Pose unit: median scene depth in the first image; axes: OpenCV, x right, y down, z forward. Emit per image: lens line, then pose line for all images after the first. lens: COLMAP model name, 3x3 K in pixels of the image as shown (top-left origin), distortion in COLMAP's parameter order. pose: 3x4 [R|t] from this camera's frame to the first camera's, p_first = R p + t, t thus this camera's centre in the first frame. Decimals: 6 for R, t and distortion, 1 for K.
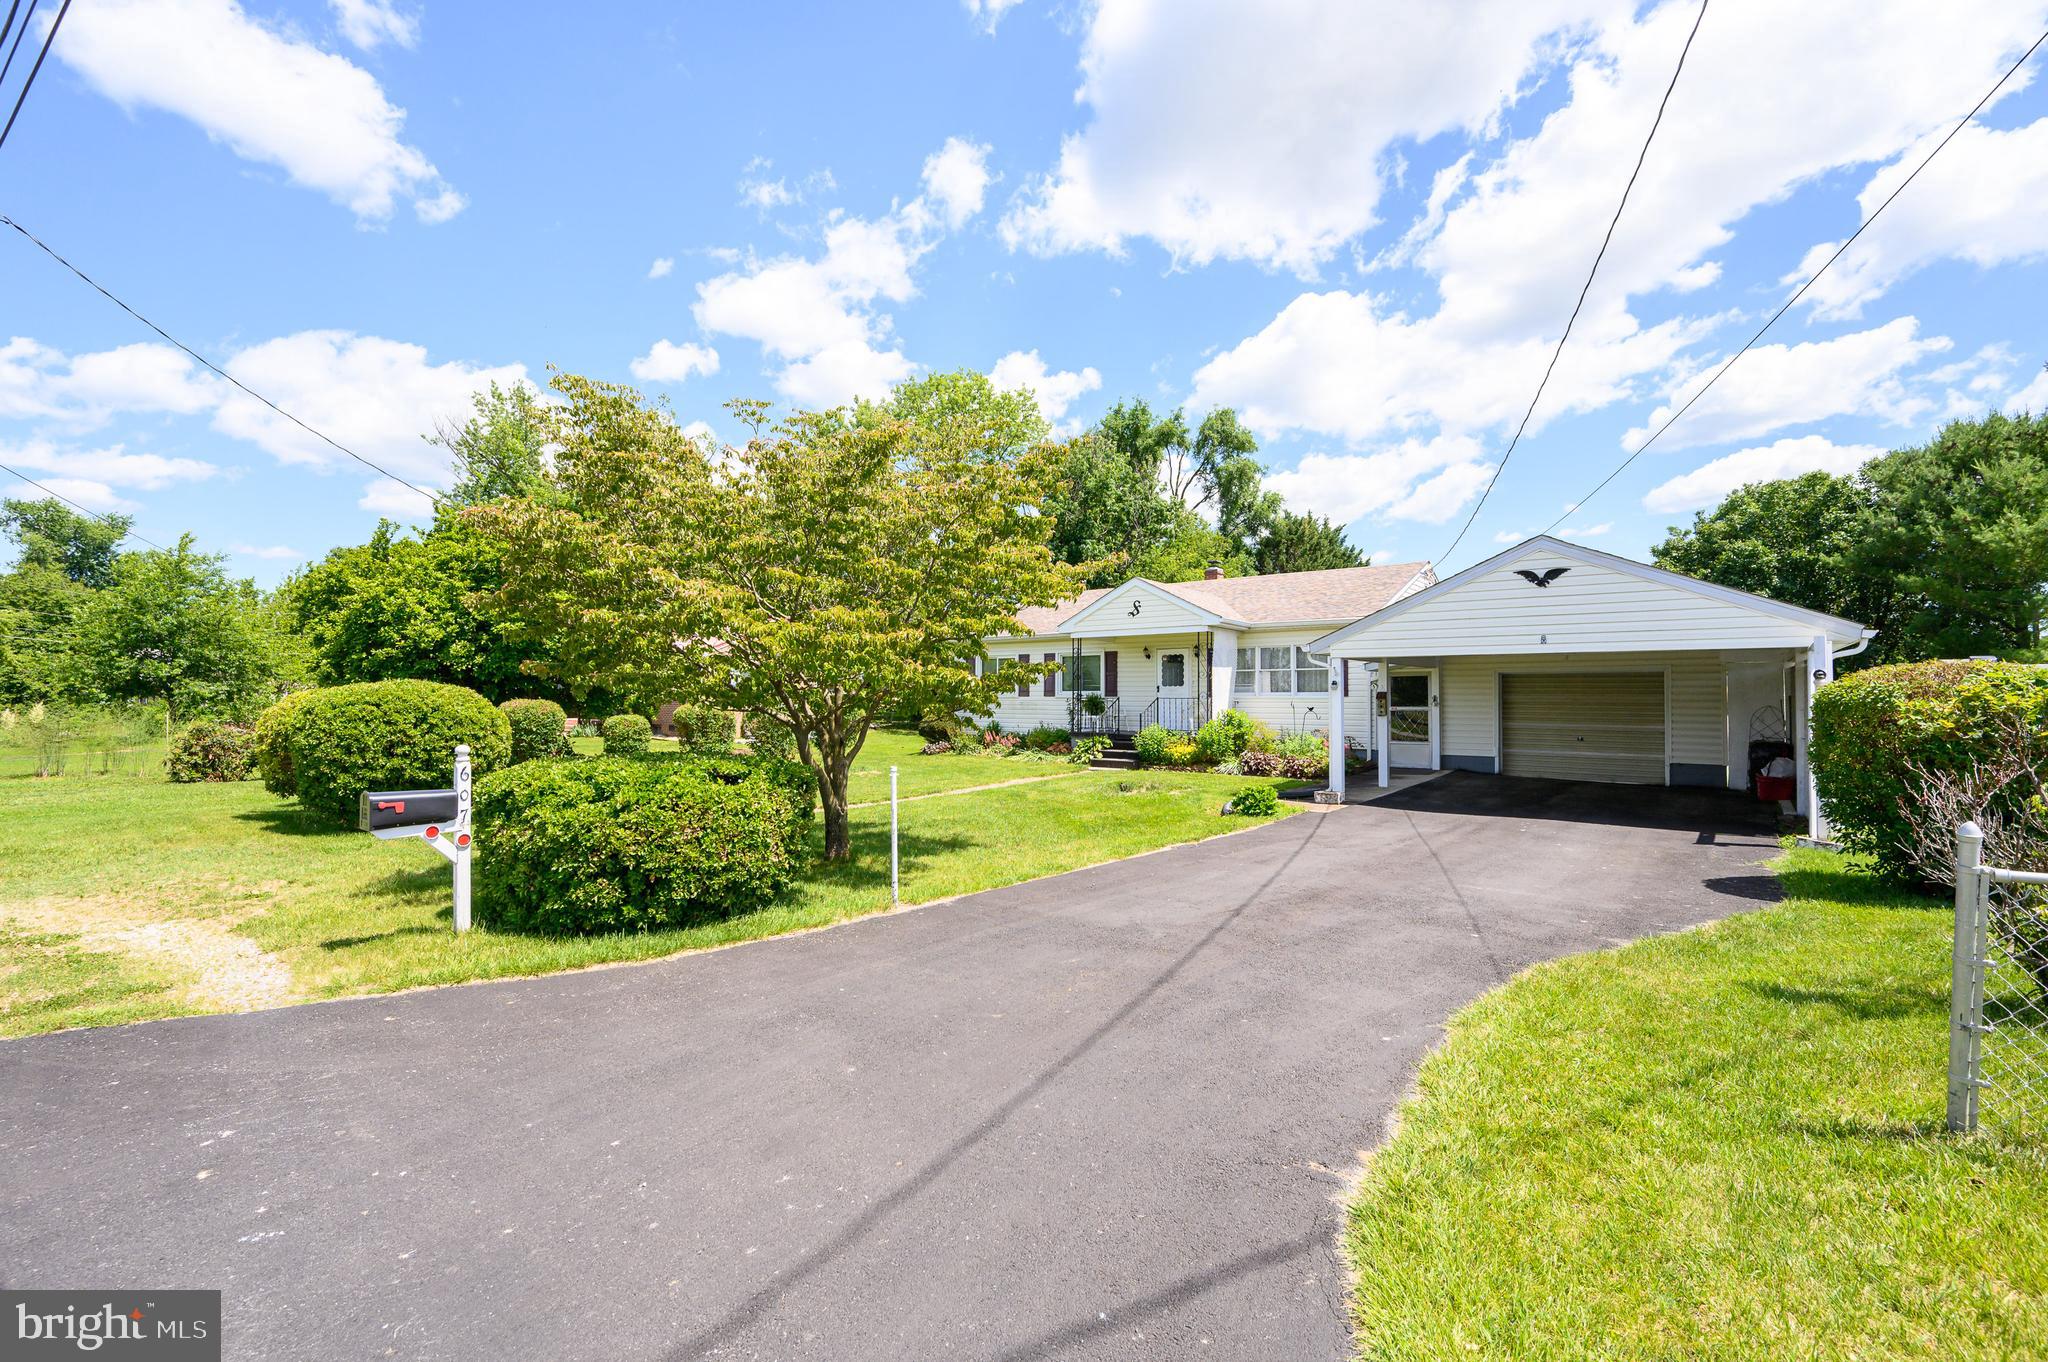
lens RADIAL K [[1015.8, 0, 996.9], [0, 1015.8, 637.3], [0, 0, 1]] dist [-0.000542, 0.000790]
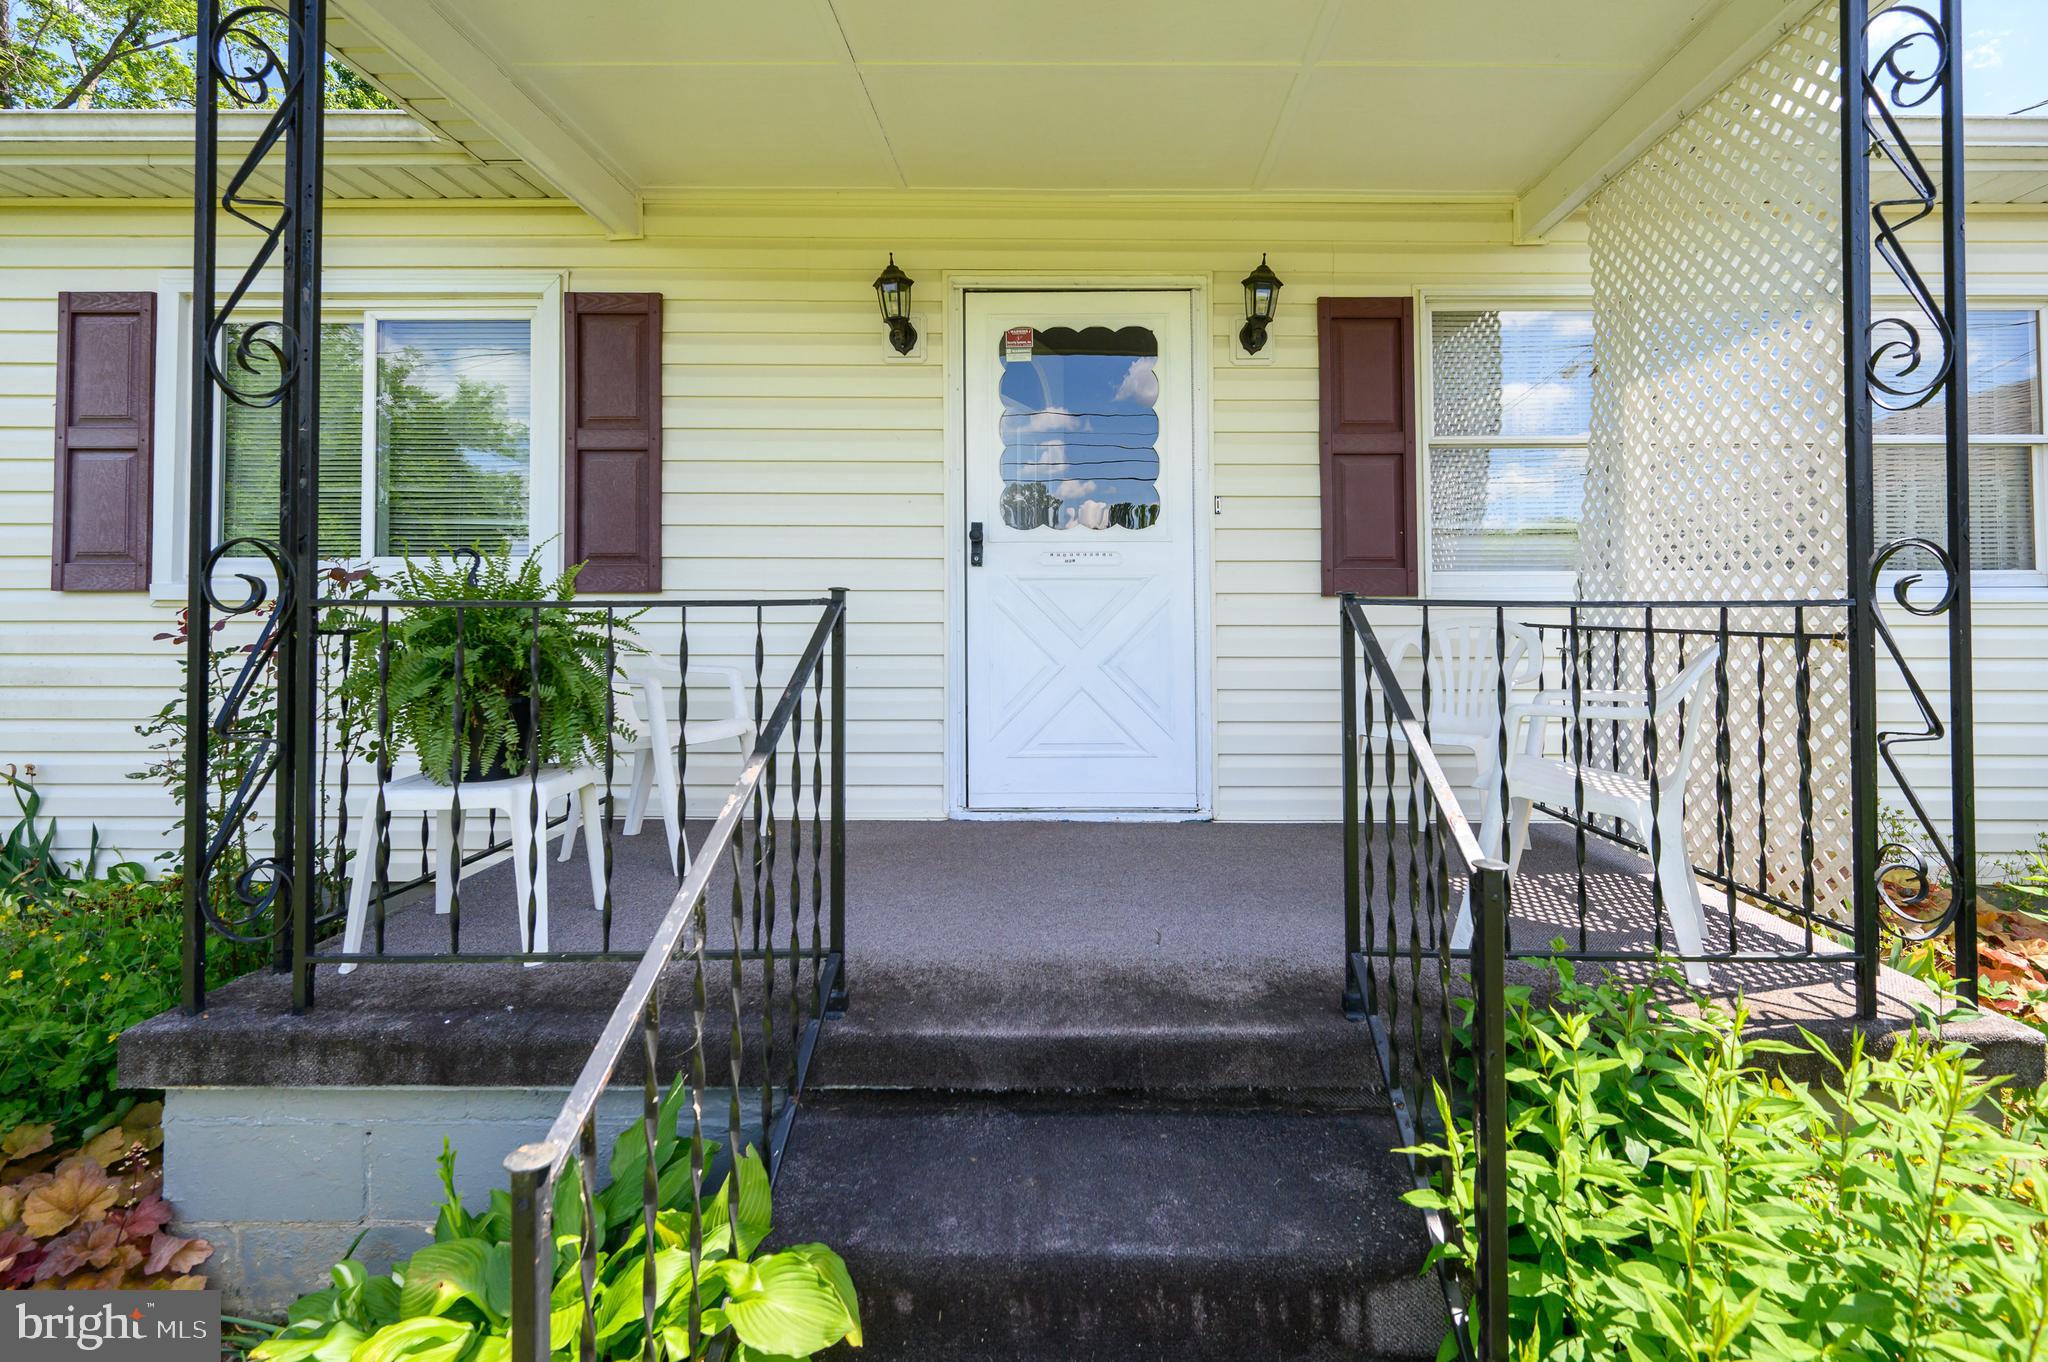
lens RADIAL K [[1015.8, 0, 1035.5], [0, 1015.8, 583.1], [0, 0, 1]] dist [-0.000542, 0.000790]
pose [[0.790221, 0.016928, 0.612588, 0.044015], [-0.032675, 0.999360, 0.014534, 0.032760], [-0.611951, -0.031502, 0.790268, 0.532714]]
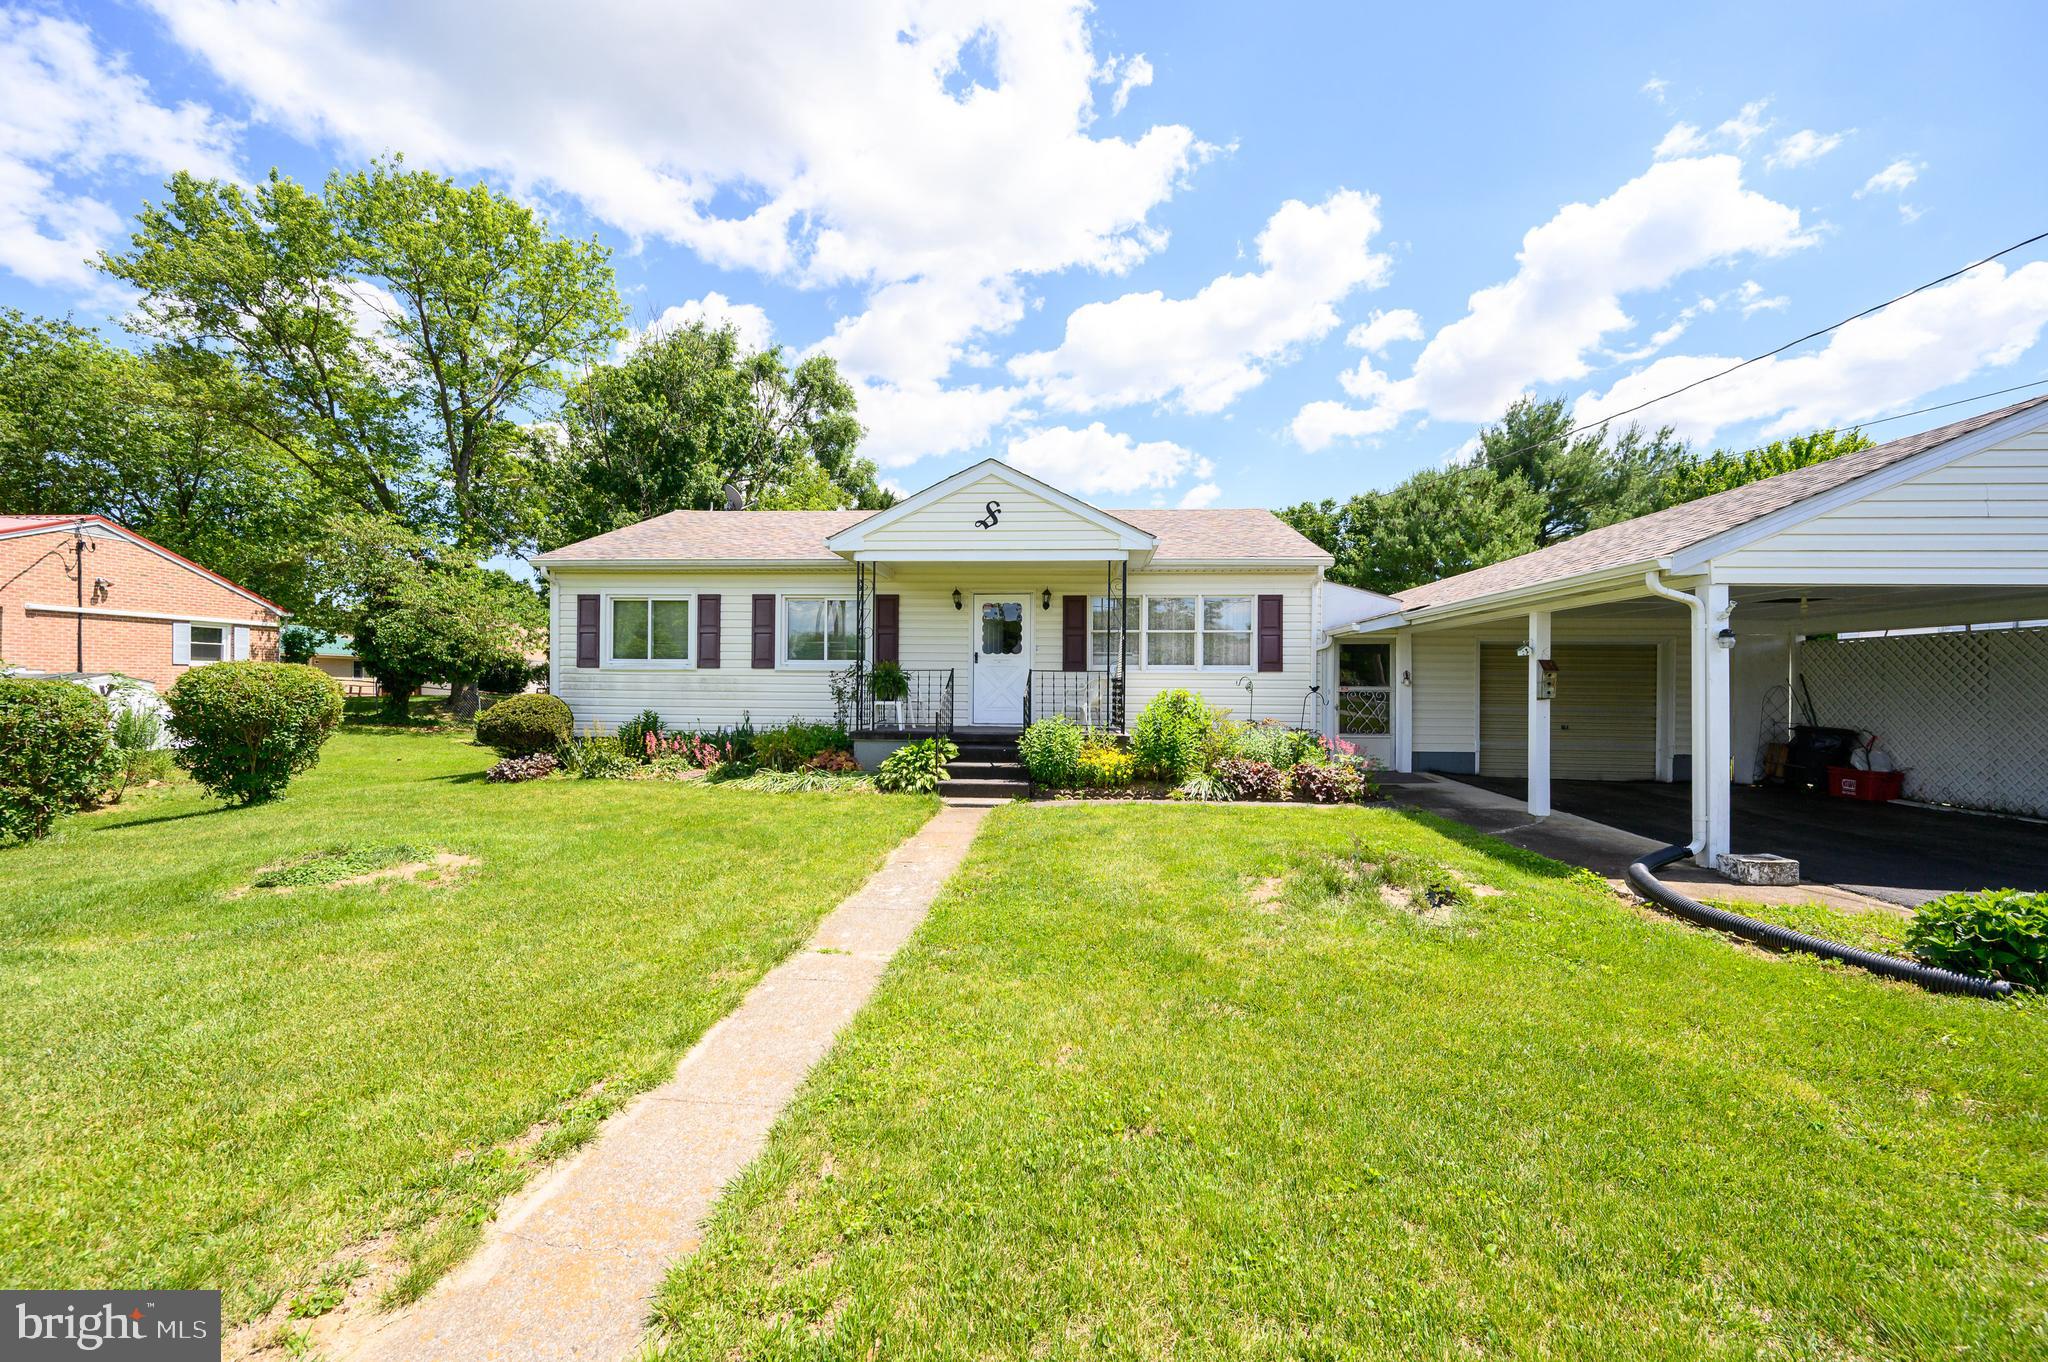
lens RADIAL K [[879.8, 0, 1013.4], [0, 879.8, 689.1], [0, 0, 1]] dist [-0.000455, -0.000198]
pose [[0.831313, 0.003568, 0.555792, -0.074609], [-0.037179, 0.998097, 0.049203, 0.025712], [-0.554559, -0.061567, 0.829864, 0.328291]]
